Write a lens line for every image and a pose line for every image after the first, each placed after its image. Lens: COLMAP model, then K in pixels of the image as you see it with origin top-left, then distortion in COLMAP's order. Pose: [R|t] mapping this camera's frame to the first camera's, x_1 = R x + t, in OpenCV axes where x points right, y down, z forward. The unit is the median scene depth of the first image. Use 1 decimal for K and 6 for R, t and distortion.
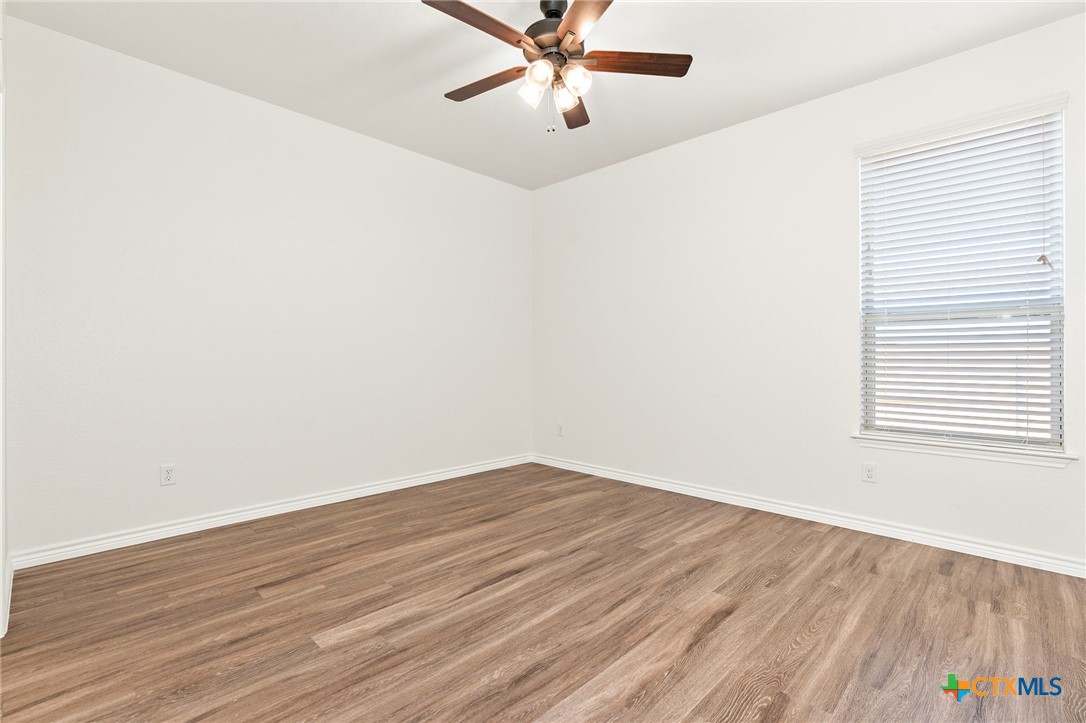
lens RADIAL K [[498.8, 0, 536.3], [0, 498.8, 357.2], [0, 0, 1]] dist [-0.008286, 0.002625]
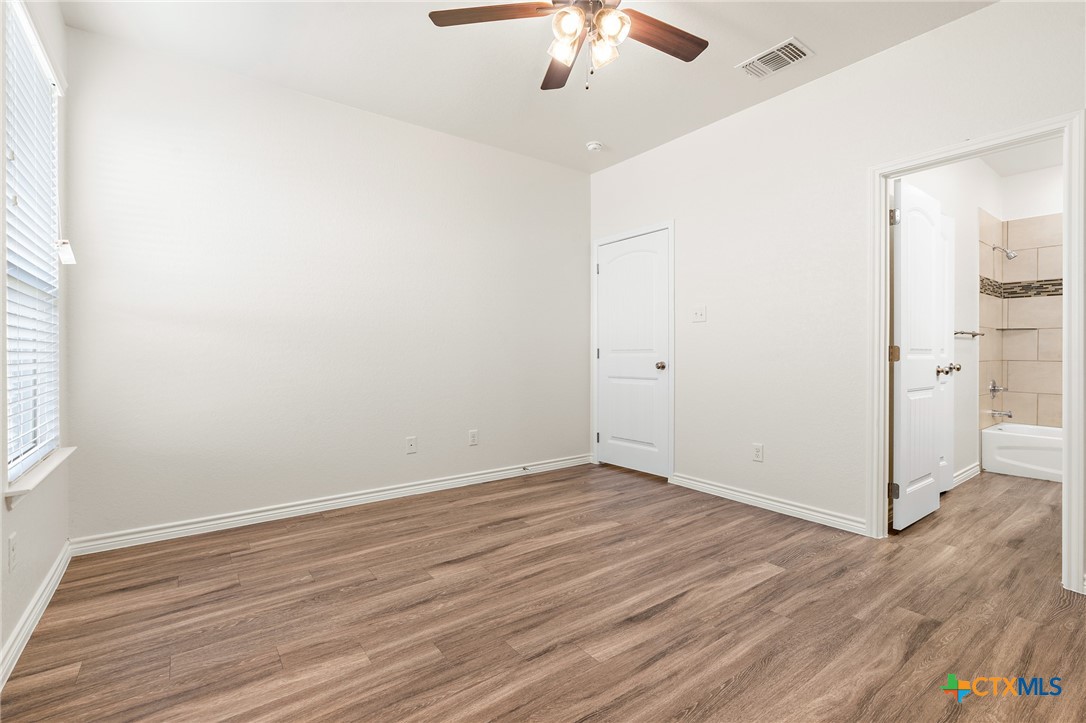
lens RADIAL K [[498.8, 0, 537.1], [0, 498.8, 357.2], [0, 0, 1]] dist [-0.008286, 0.002625]
pose [[-0.987211, -0.002045, 0.159404, -0.018529], [-0.000802, 0.999969, 0.007864, 0.004737], [-0.159415, 0.007635, -0.987182, 1.961155]]
